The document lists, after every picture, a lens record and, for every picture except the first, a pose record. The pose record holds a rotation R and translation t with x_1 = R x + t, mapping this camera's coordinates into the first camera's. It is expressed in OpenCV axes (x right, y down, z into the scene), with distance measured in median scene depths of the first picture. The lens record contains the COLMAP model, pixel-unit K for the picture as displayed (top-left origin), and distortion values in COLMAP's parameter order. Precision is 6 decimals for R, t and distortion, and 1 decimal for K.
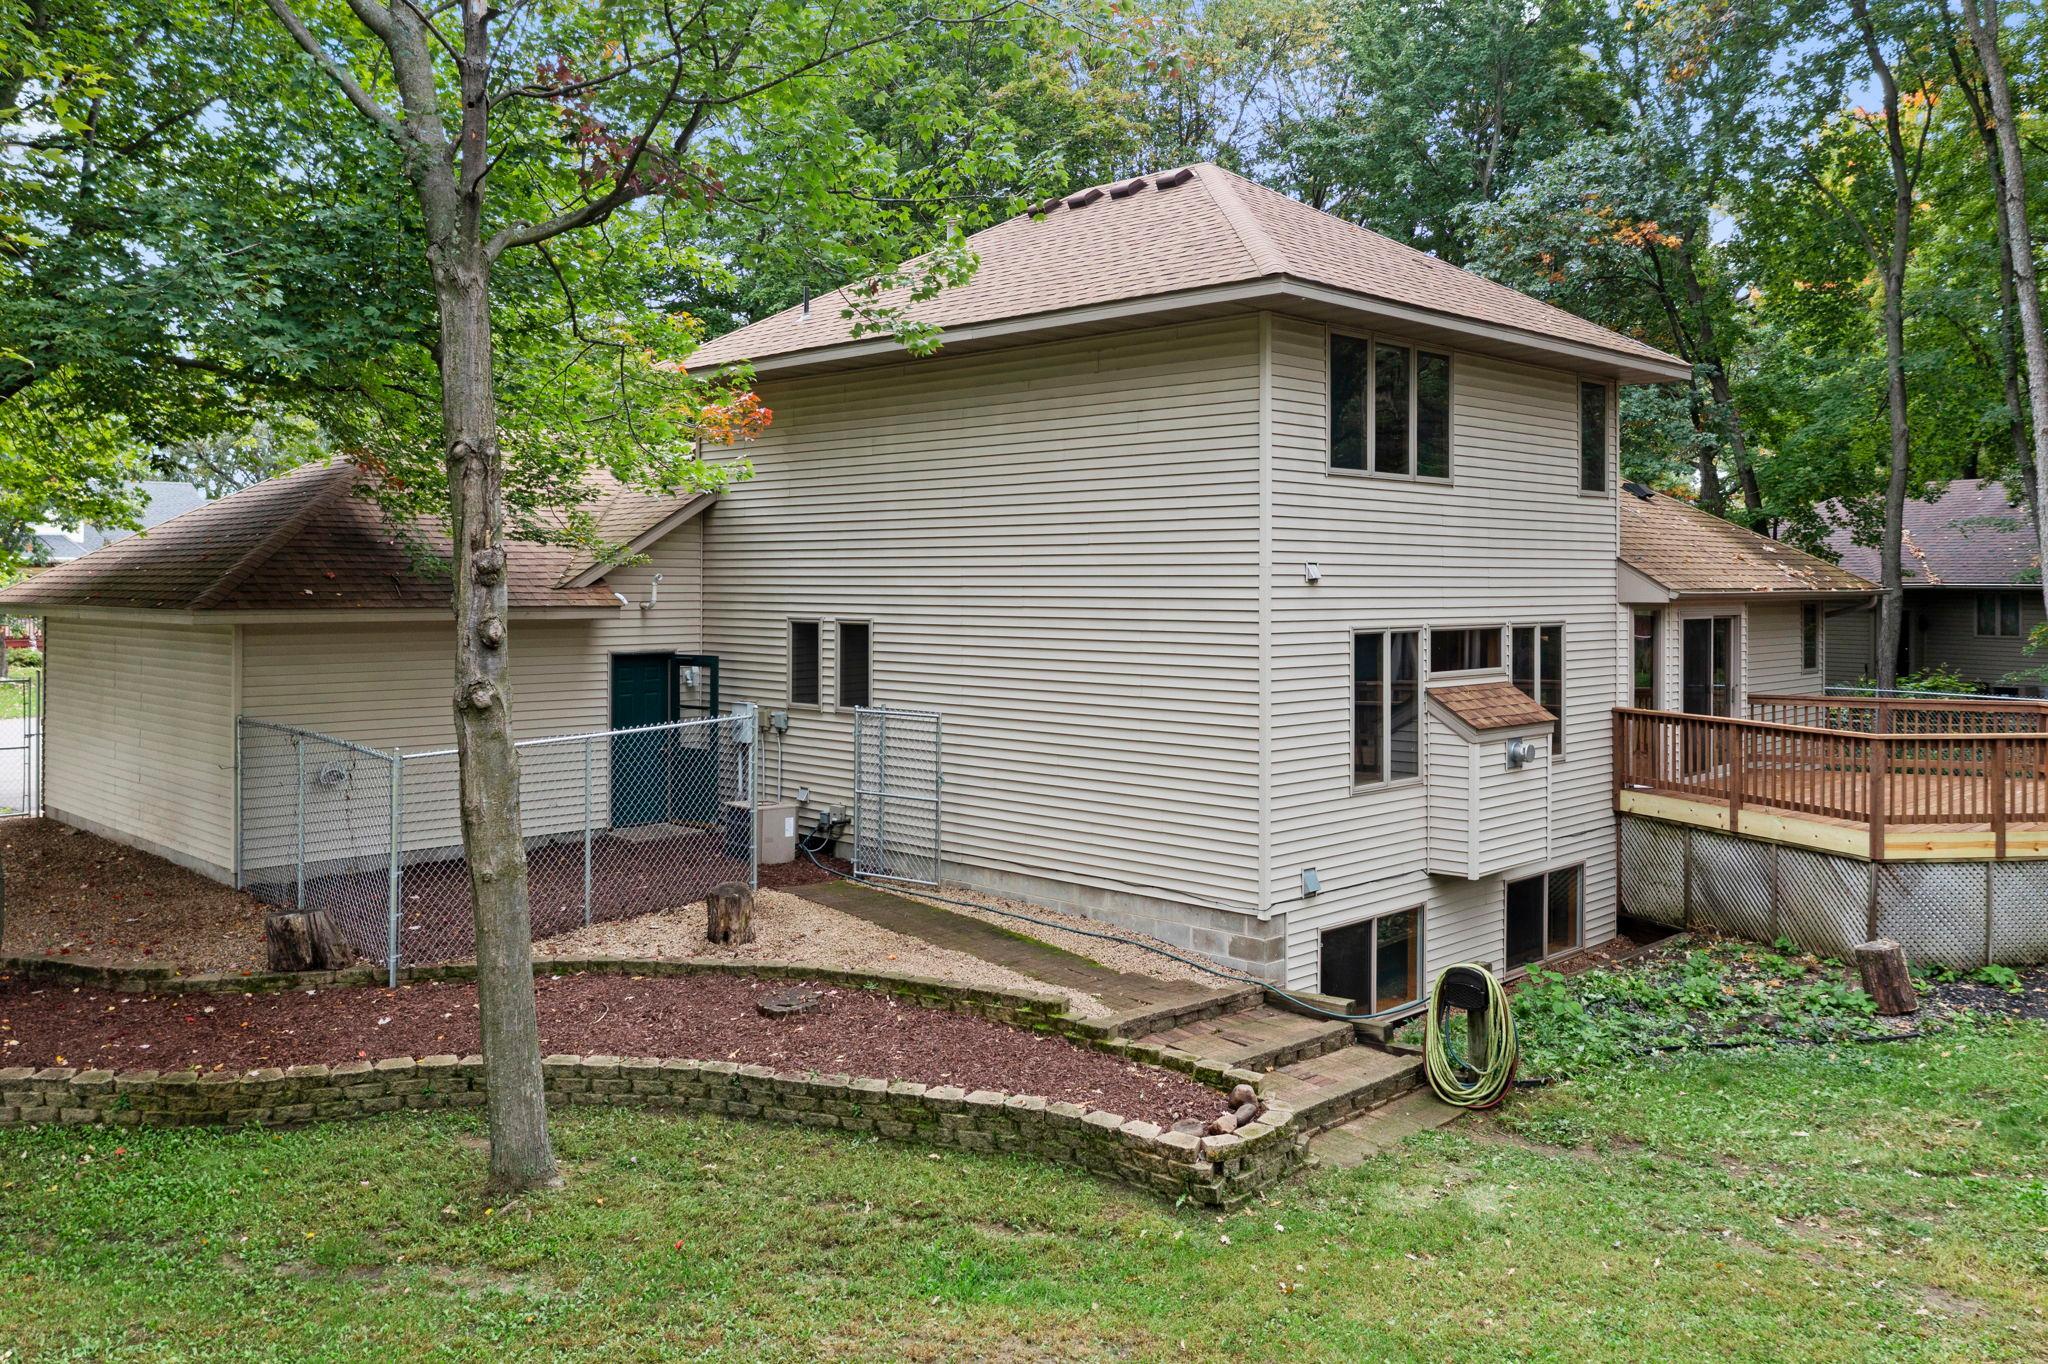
lens RADIAL K [[1637.5, 0, 1030.2], [0, 1637.5, 669.6], [0, 0, 1]] dist [-0.024292, 0.002268]
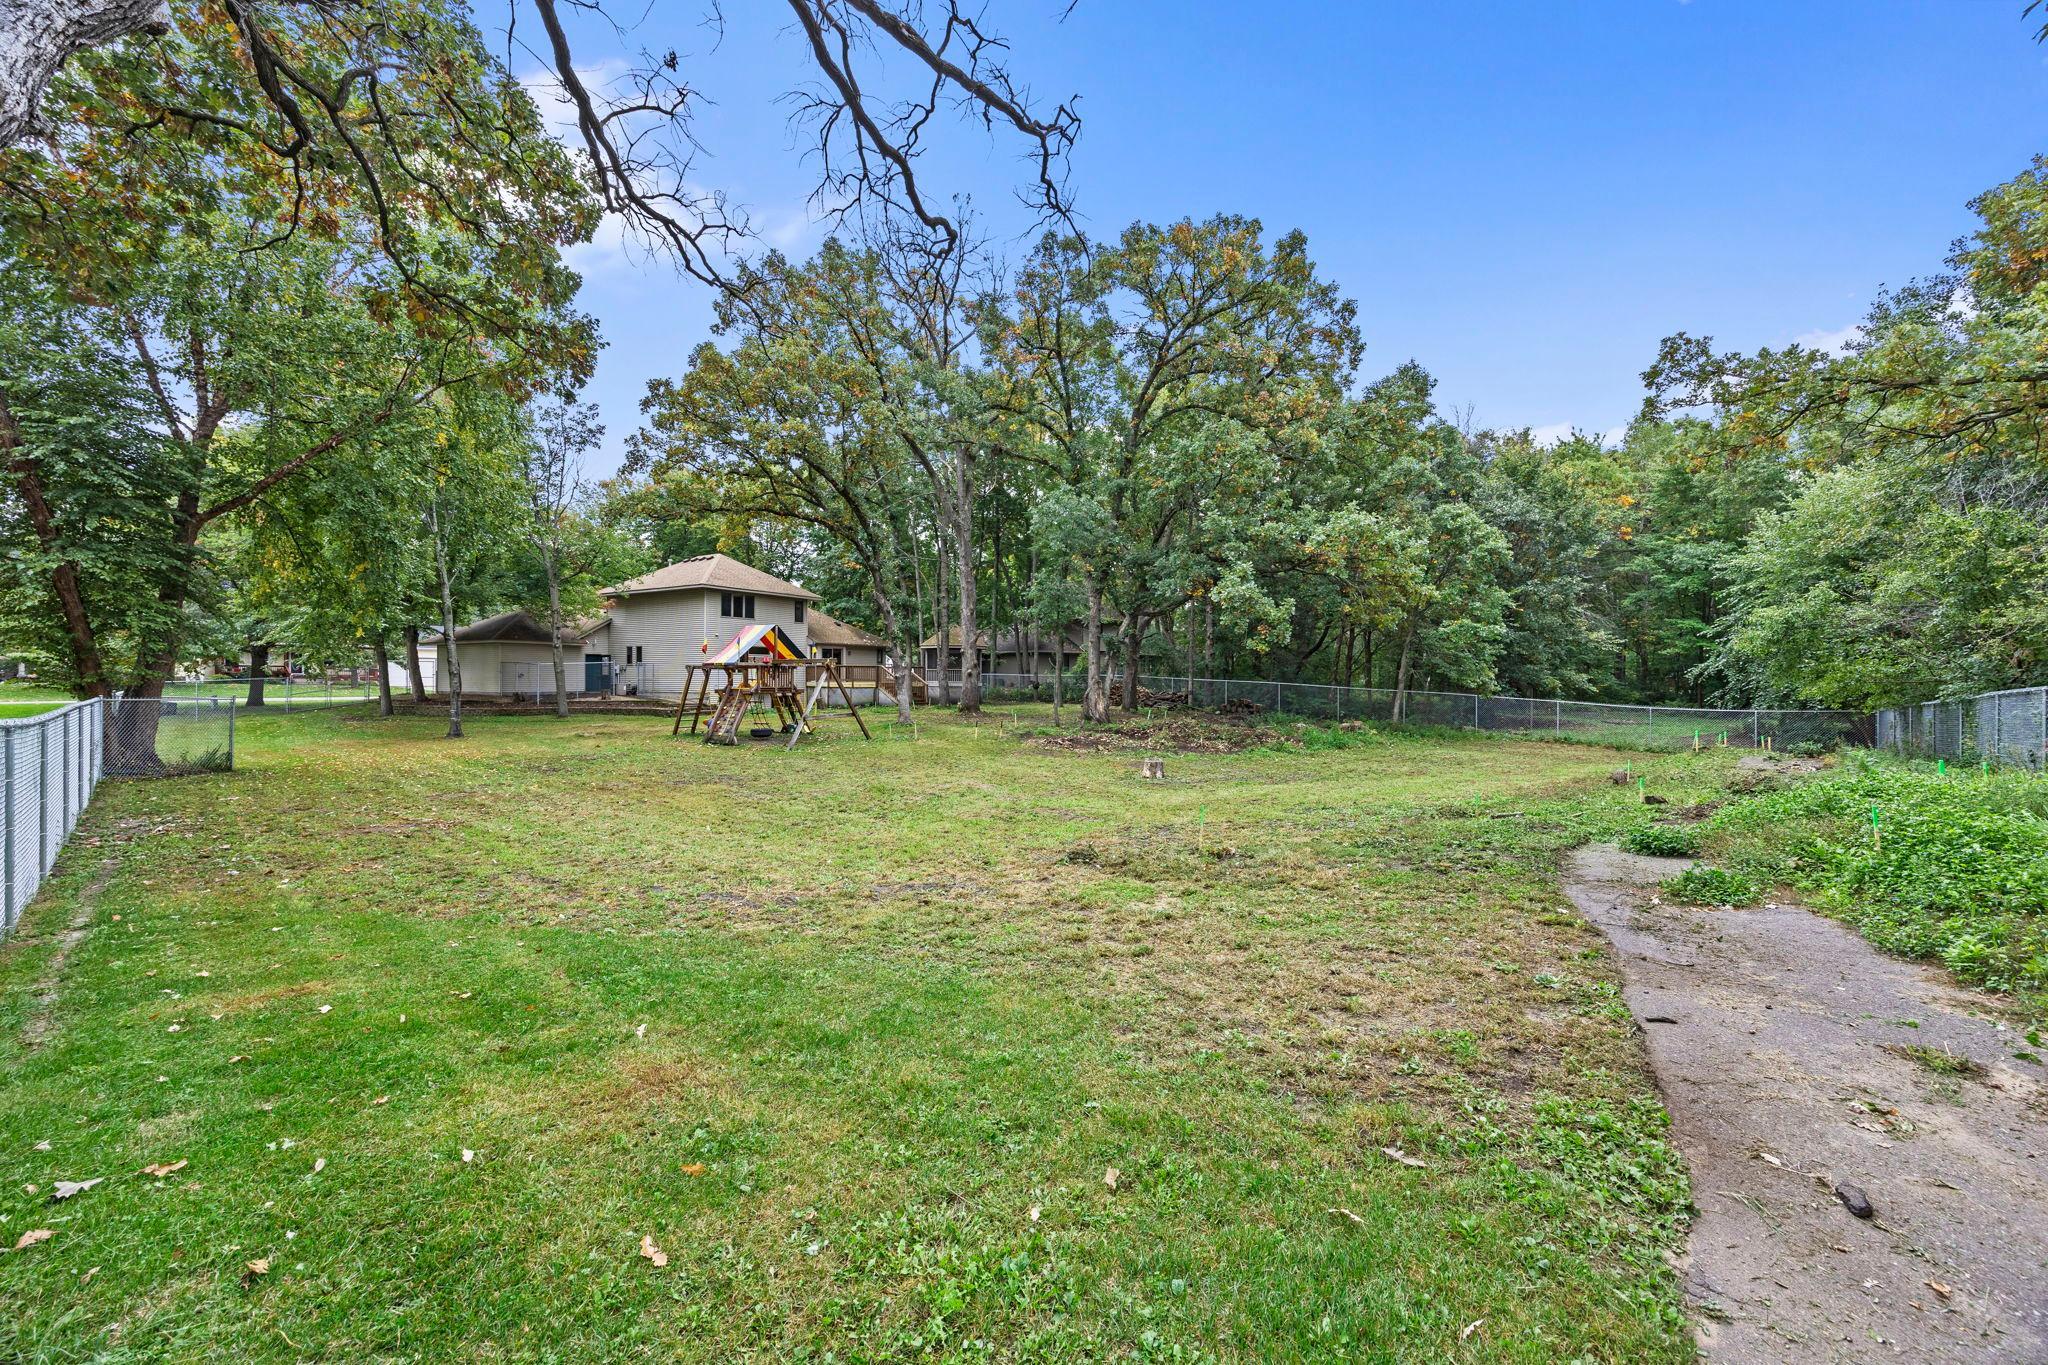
lens RADIAL K [[798.1, 0, 1027.2], [0, 798.1, 685.0], [0, 0, 1]] dist [-0.000057, 0.000000]
pose [[0.975815, -0.003510, 0.218570, 0.564439], [0.015547, 0.998454, -0.053375, 0.259587], [-0.218045, 0.055482, 0.974360, -1.772253]]
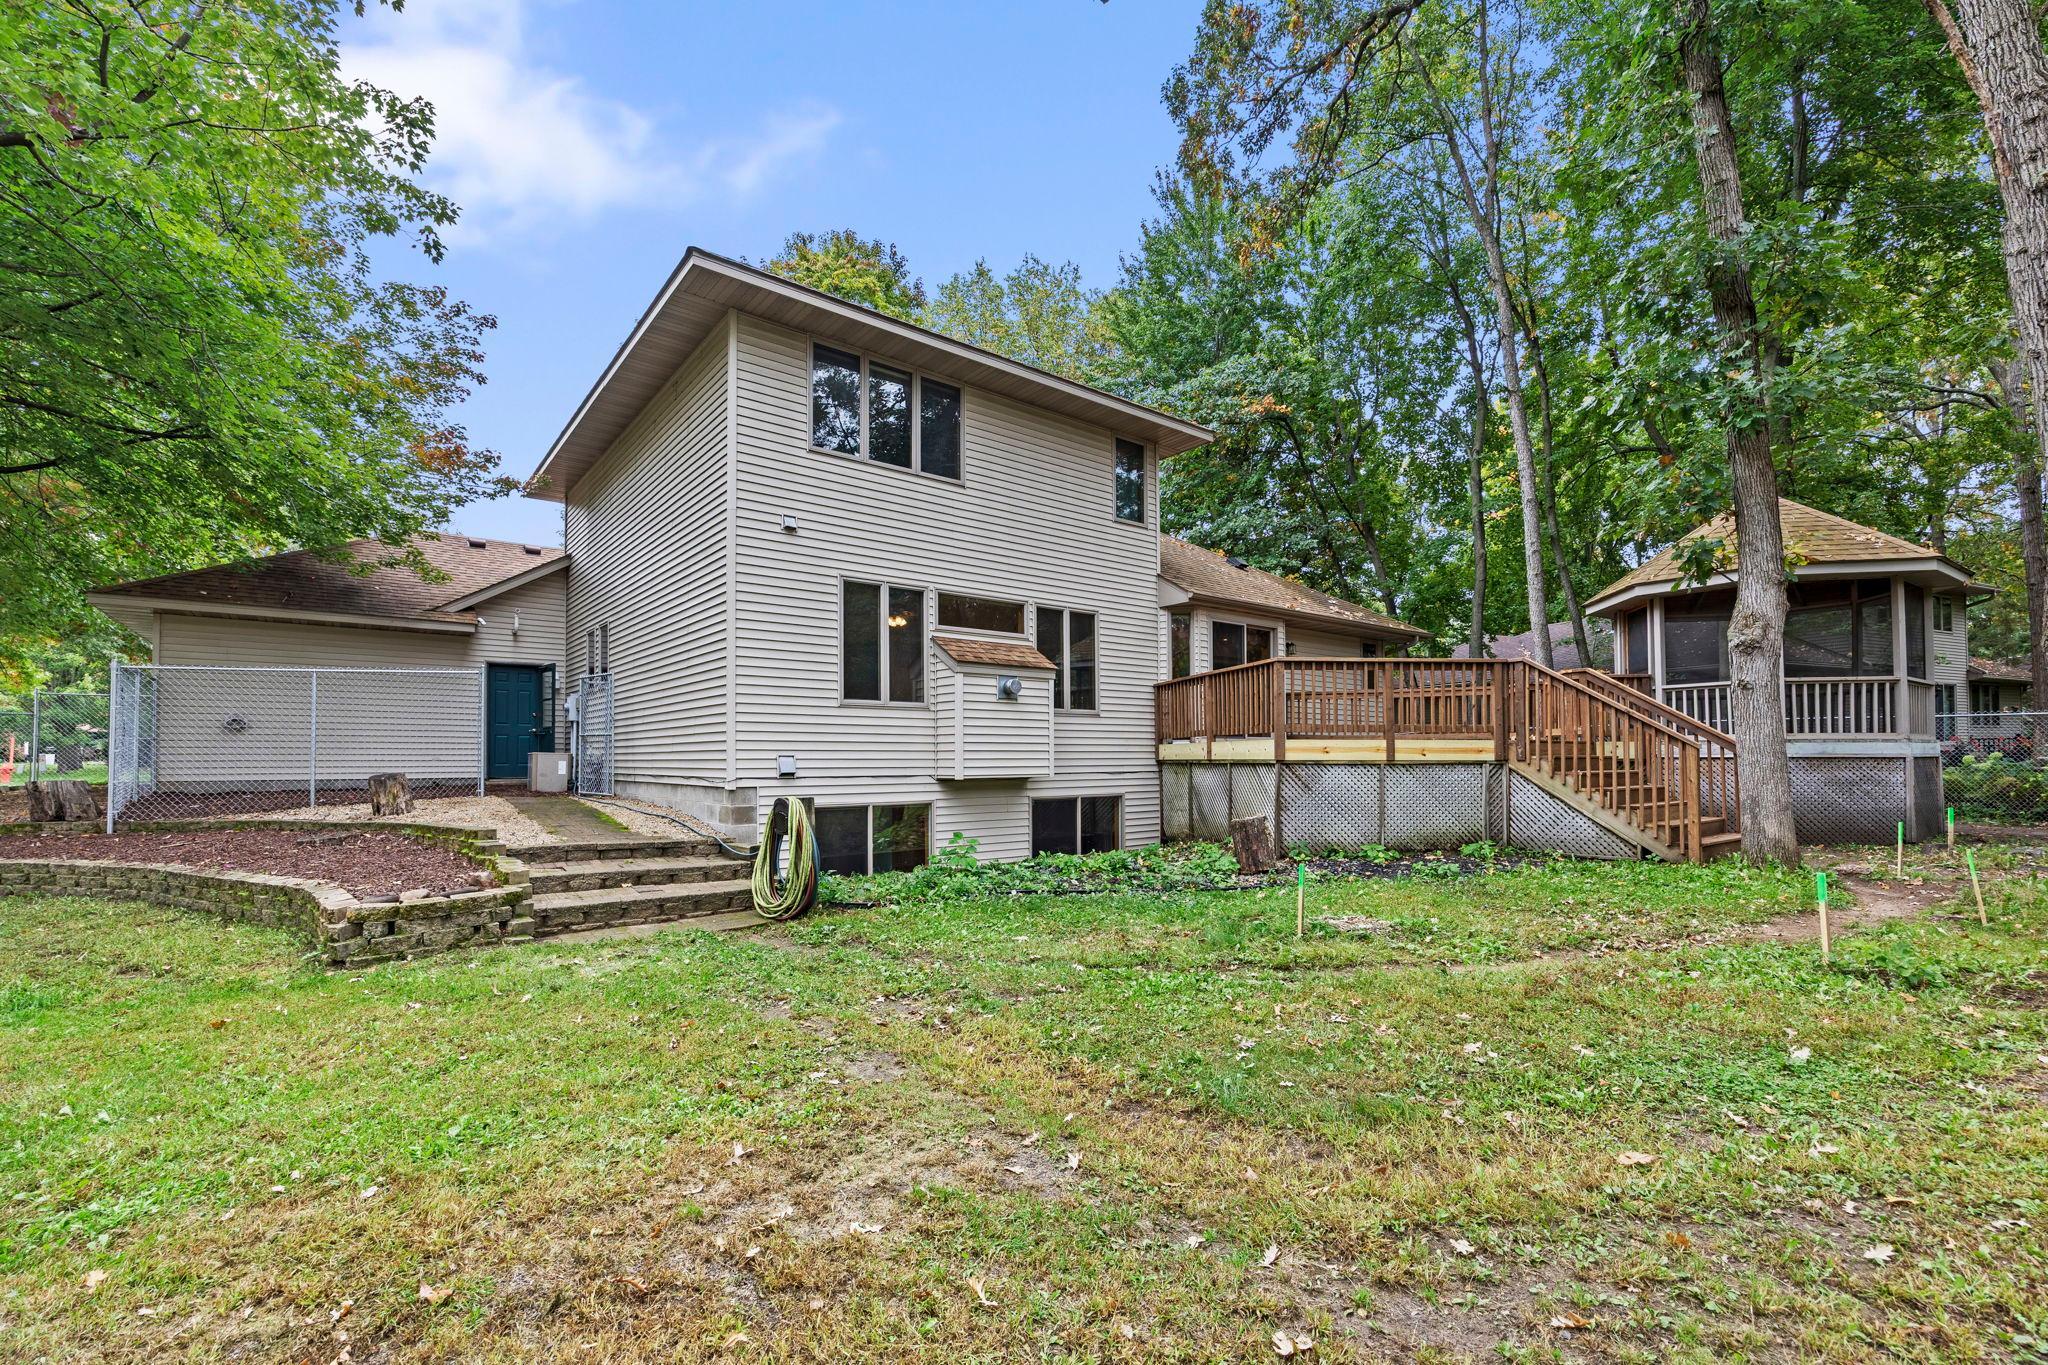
lens RADIAL K [[871.1, 0, 1036.4], [0, 871.1, 783.5], [0, 0, 1]] dist [-0.017459, 0.000821]
pose [[0.993147, -0.002124, -0.116852, 0.402263], [-0.001317, 0.999568, -0.029356, 0.148143], [0.116864, 0.029309, 0.992715, 0.323702]]
